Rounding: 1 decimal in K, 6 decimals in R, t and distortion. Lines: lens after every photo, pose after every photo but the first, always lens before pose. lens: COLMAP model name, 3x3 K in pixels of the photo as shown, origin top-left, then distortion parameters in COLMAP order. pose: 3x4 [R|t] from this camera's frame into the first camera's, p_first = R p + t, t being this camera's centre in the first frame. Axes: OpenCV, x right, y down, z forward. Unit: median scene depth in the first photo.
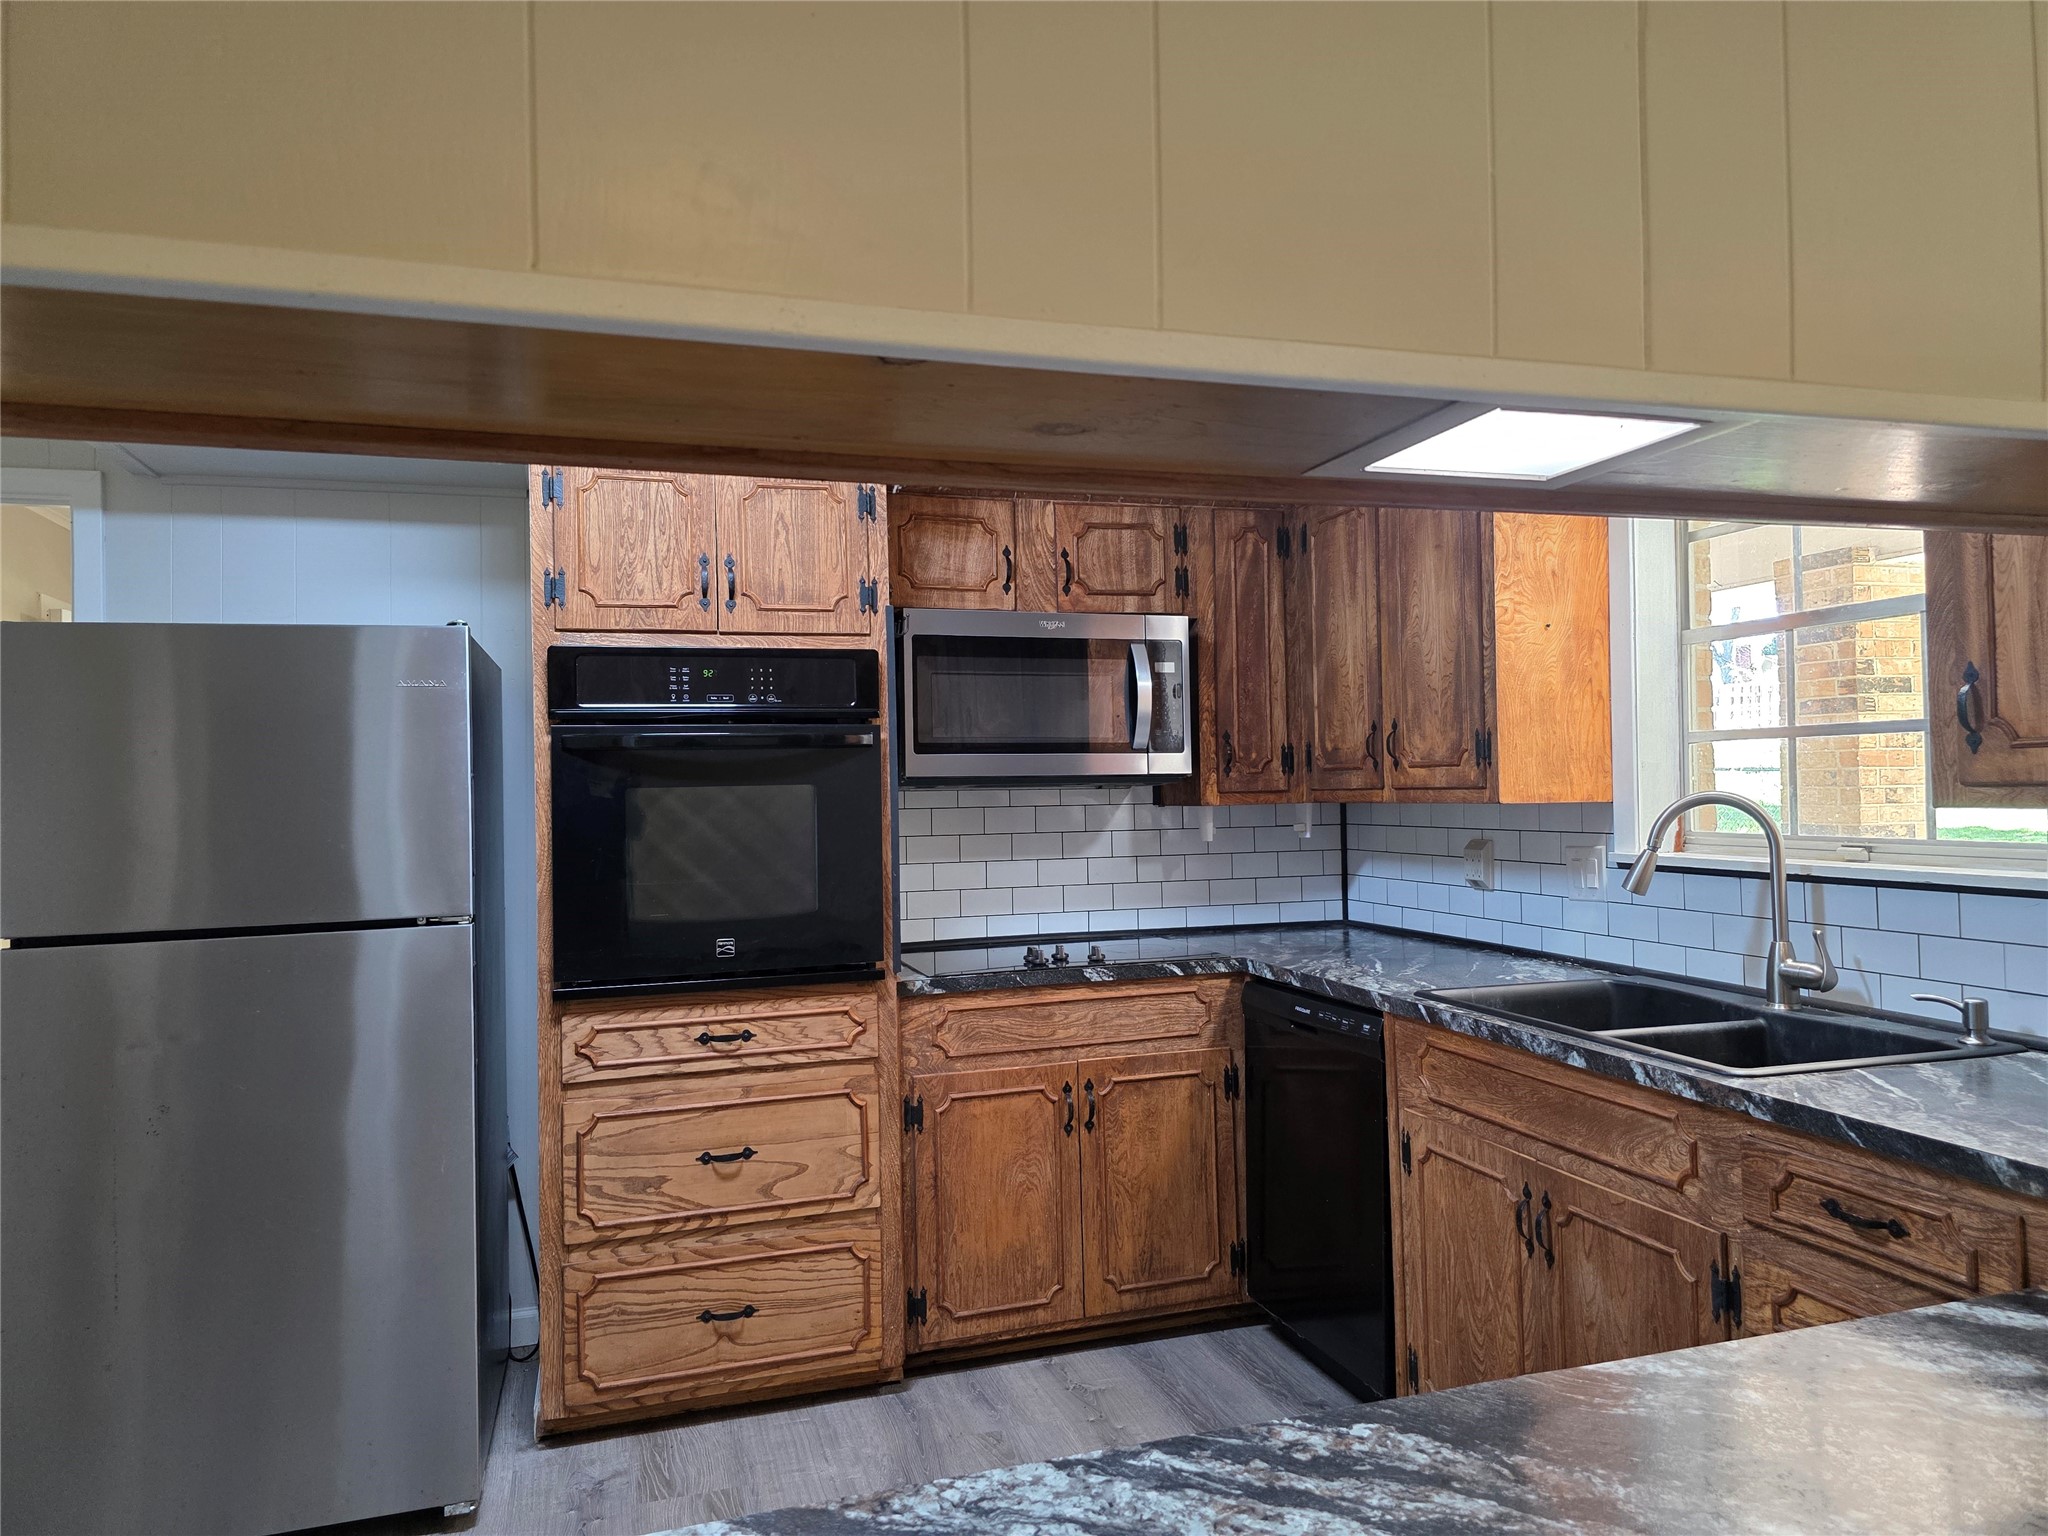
lens RADIAL K [[1383.8, 0, 1042.5], [0, 1383.8, 752.8], [0, 0, 1]] dist [0.045668, -0.011473]
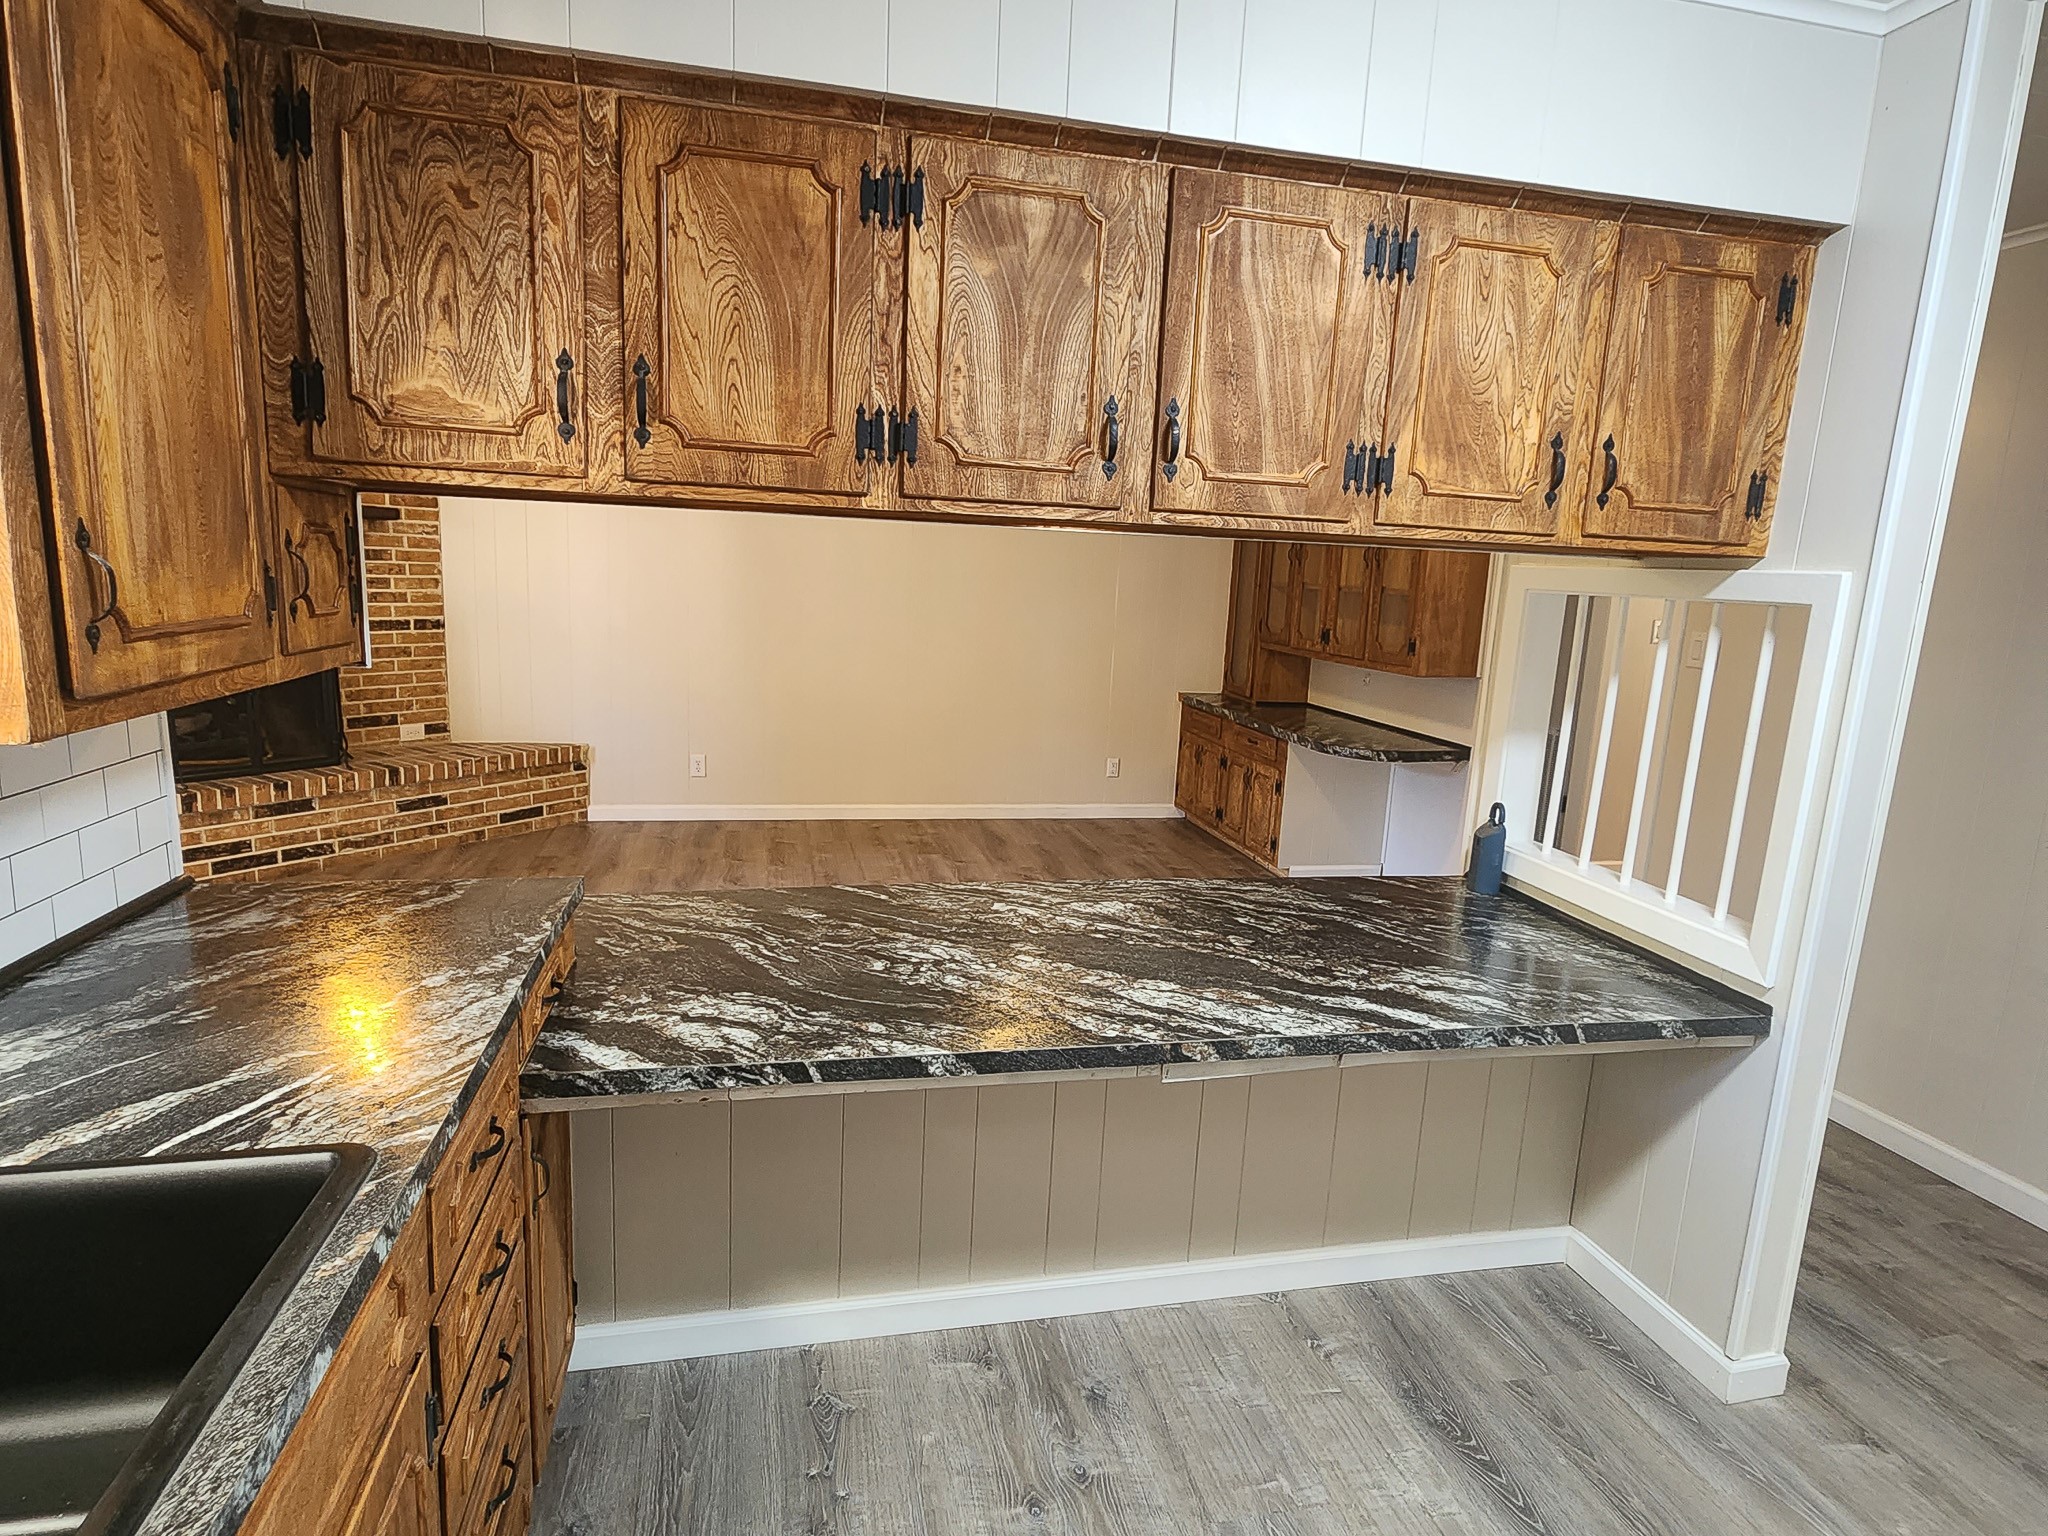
lens RADIAL K [[1115.4, 0, 1020.8], [0, 1115.4, 770.4], [0, 0, 1]] dist [-0.003416, 0.001145]
pose [[-0.996048, -0.038917, 0.079840, 0.102900], [-0.026371, 0.987942, 0.152560, -0.025612], [-0.084815, 0.149851, -0.985064, 1.001588]]
